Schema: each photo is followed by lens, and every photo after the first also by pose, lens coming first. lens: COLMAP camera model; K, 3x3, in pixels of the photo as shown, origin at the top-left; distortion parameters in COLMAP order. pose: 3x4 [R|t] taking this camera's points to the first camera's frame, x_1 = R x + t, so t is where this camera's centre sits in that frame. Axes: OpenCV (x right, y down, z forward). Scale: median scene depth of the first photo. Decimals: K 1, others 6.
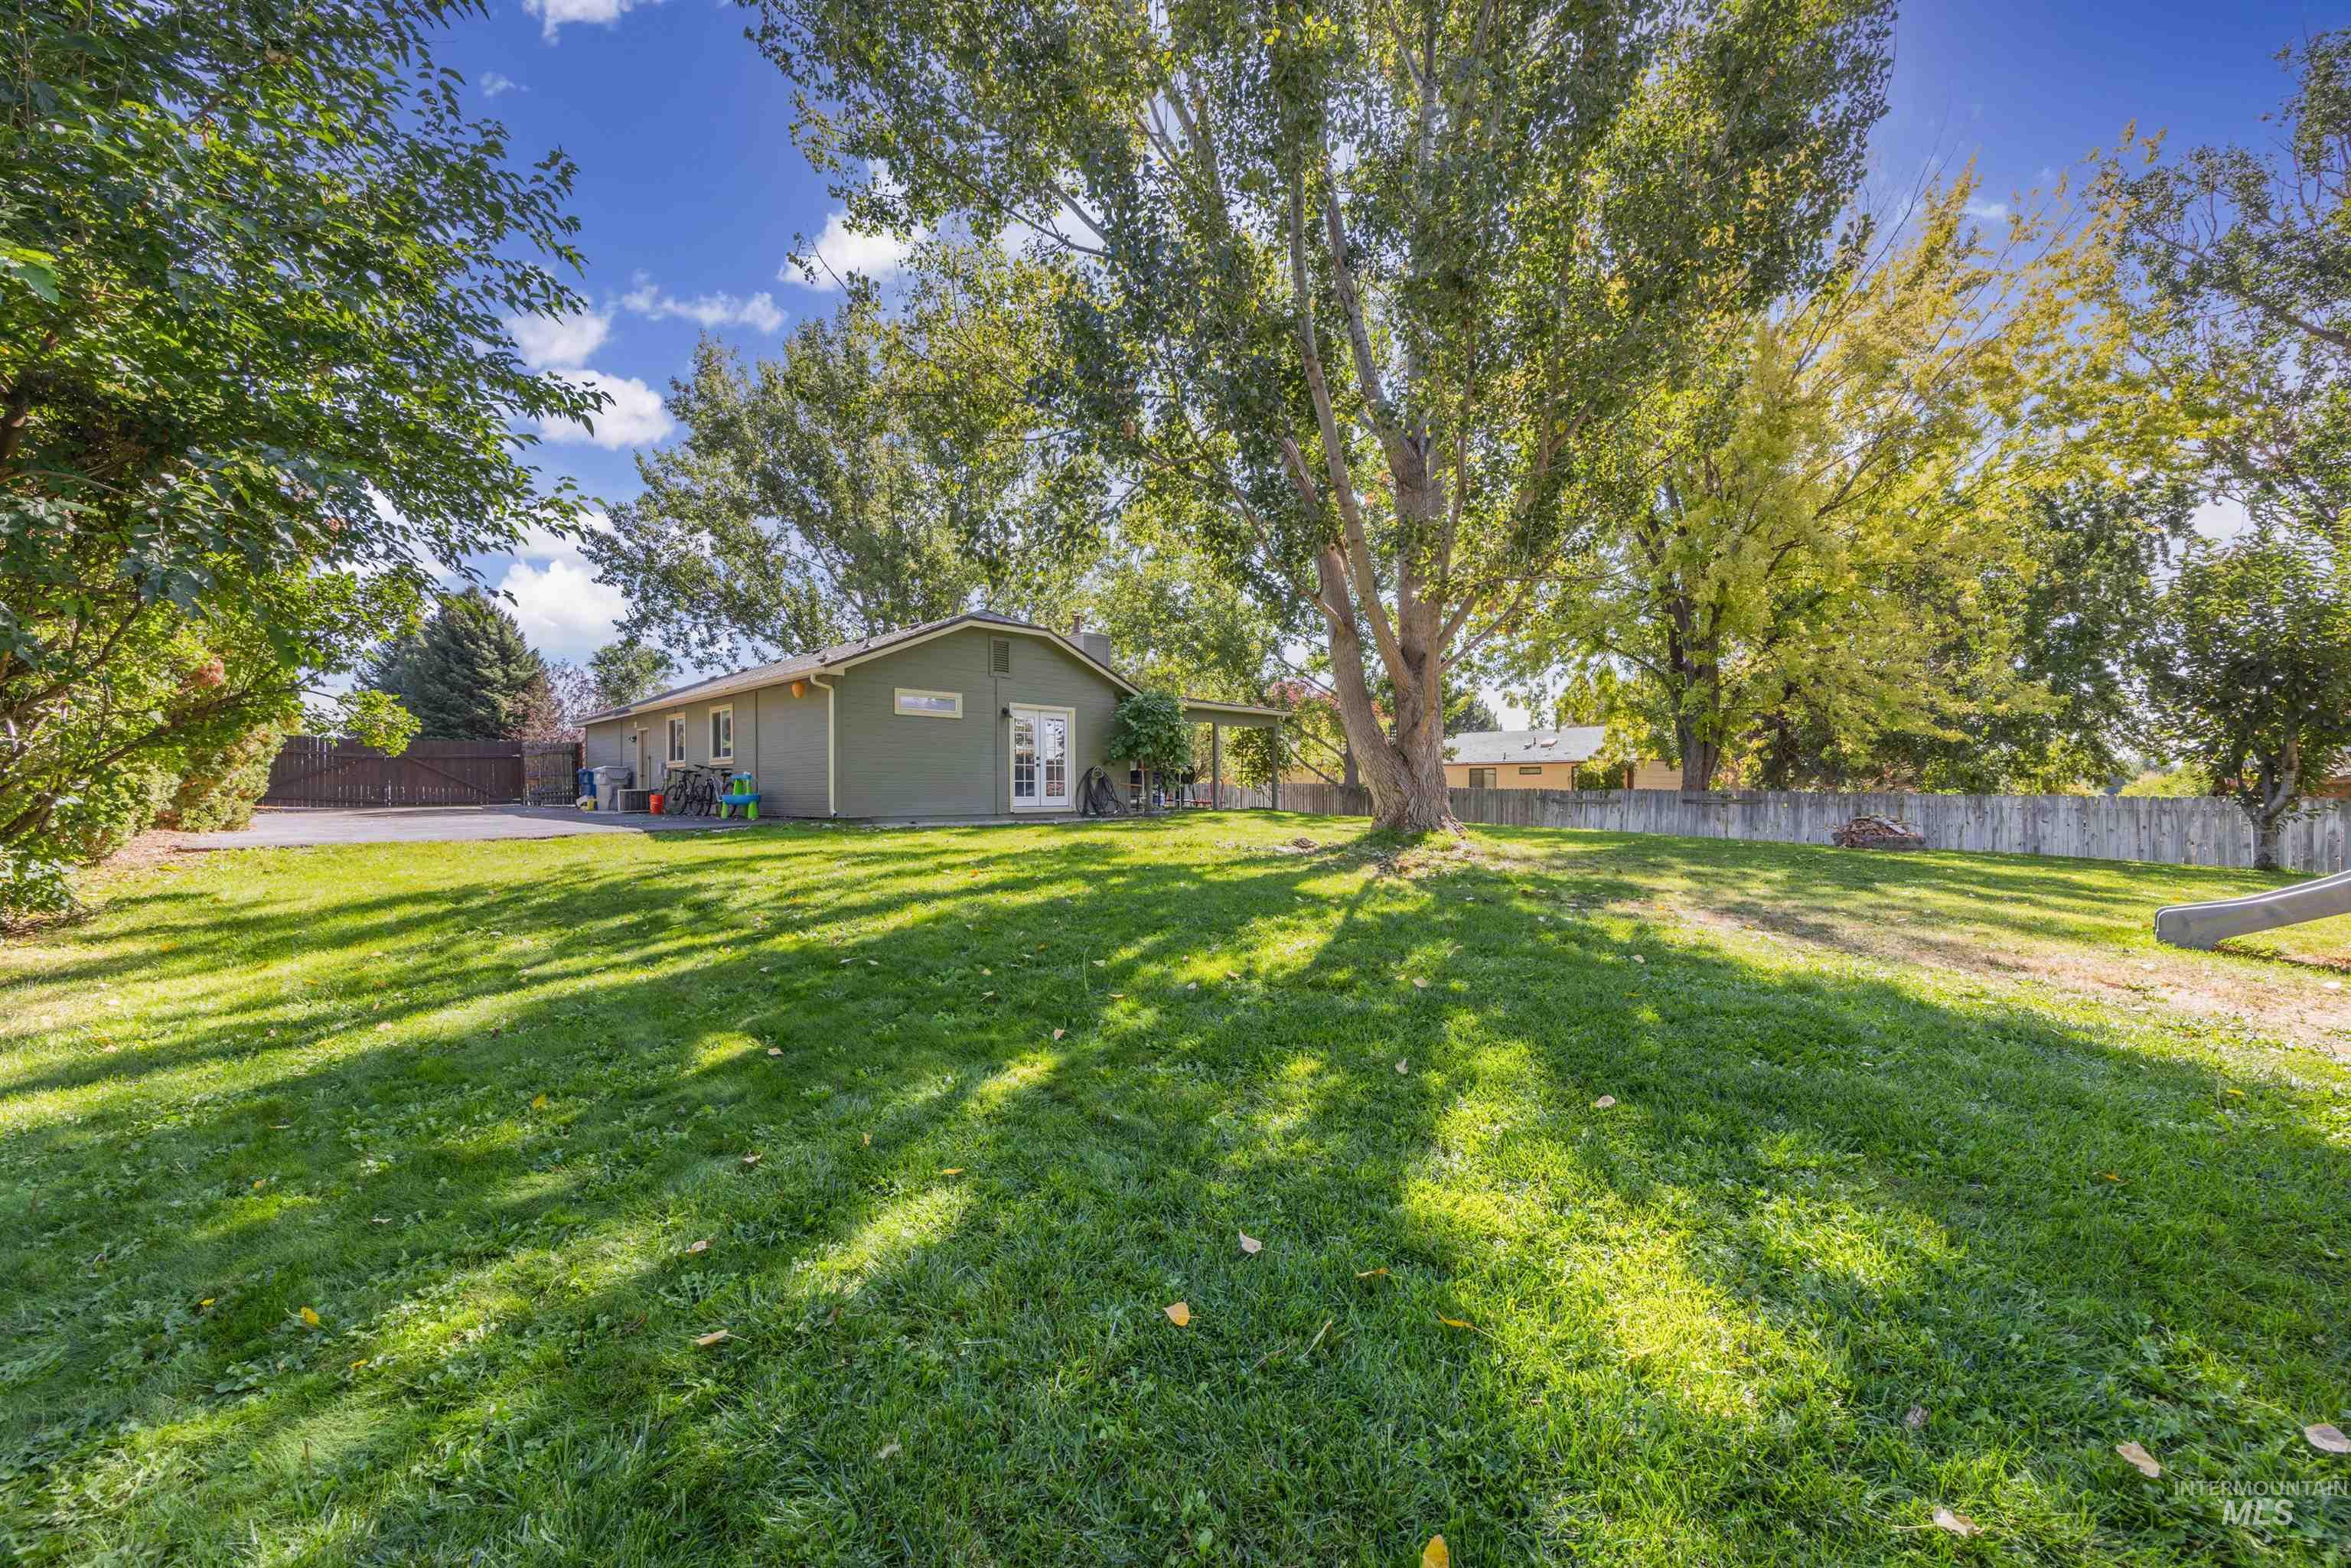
lens RADIAL K [[916.3, 0, 1163.8], [0, 916.3, 779.5], [0, 0, 1]] dist [-0.001079, -0.000265]
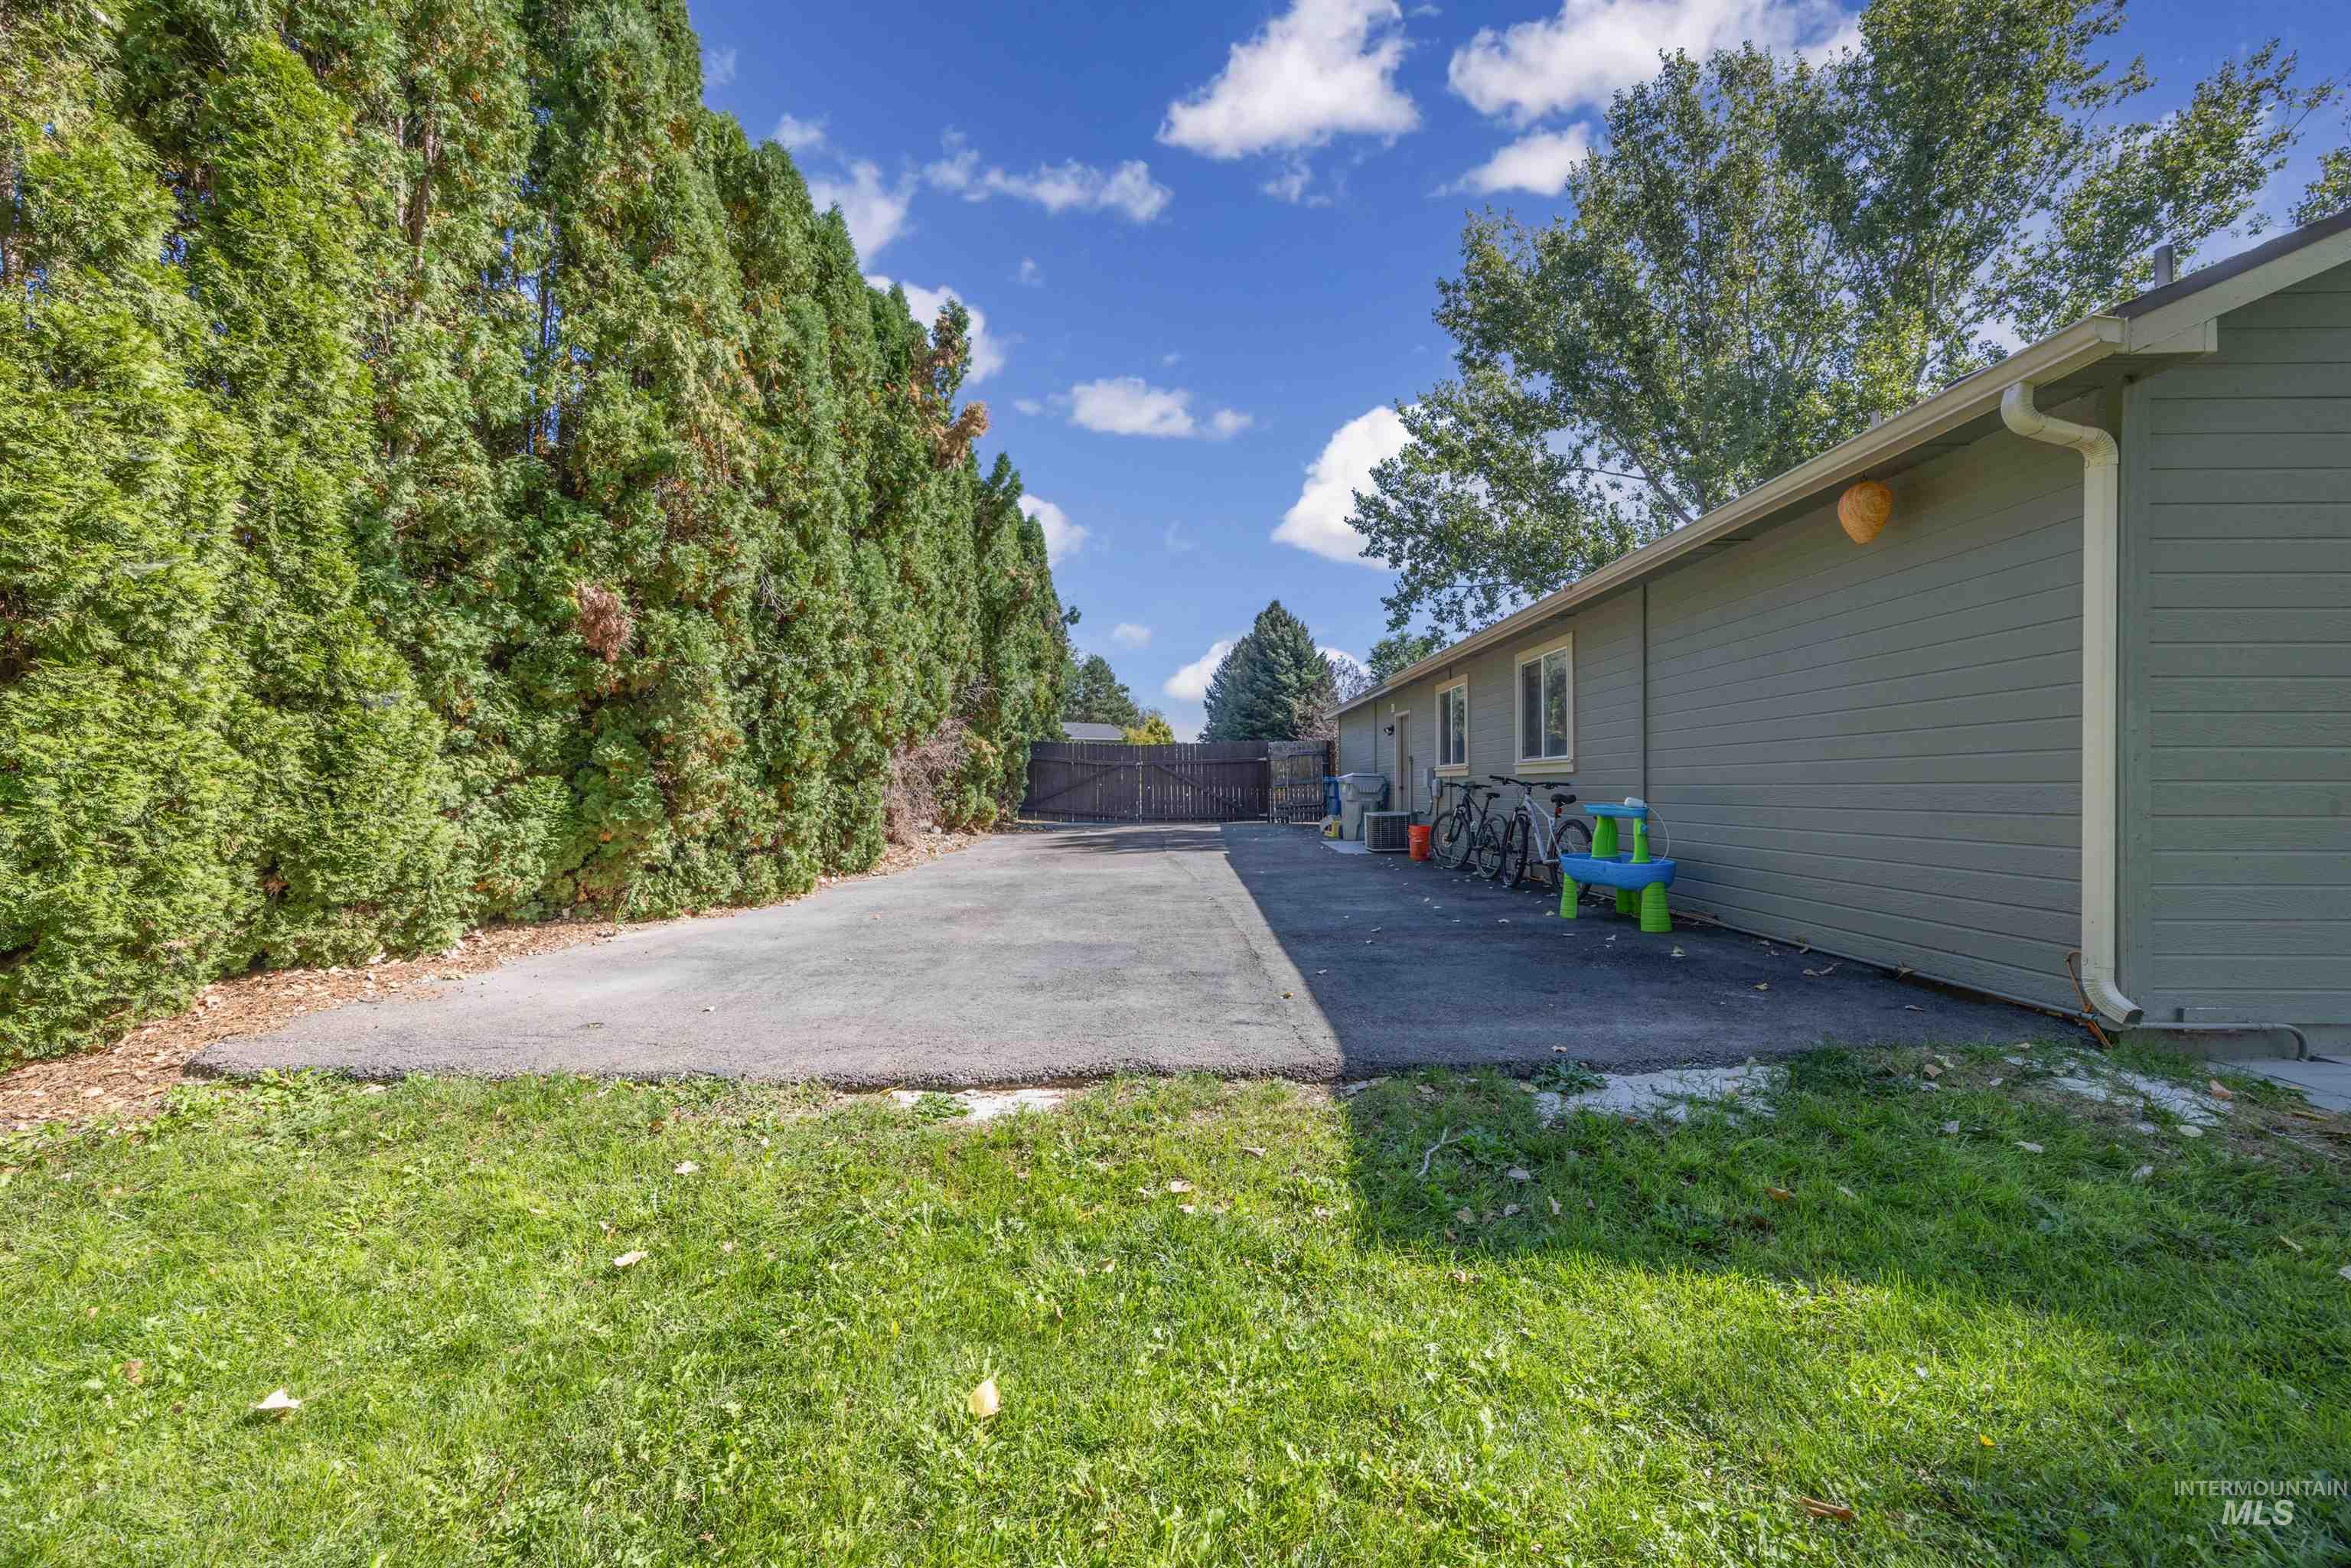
lens RADIAL K [[916.3, 0, 1169.3], [0, 916.3, 776.8], [0, 0, 1]] dist [-0.001079, -0.000265]
pose [[0.706449, -0.007777, -0.707721, -0.134315], [0.011456, 0.999934, 0.000447, -0.007849], [0.707671, -0.008423, 0.706492, 0.250653]]
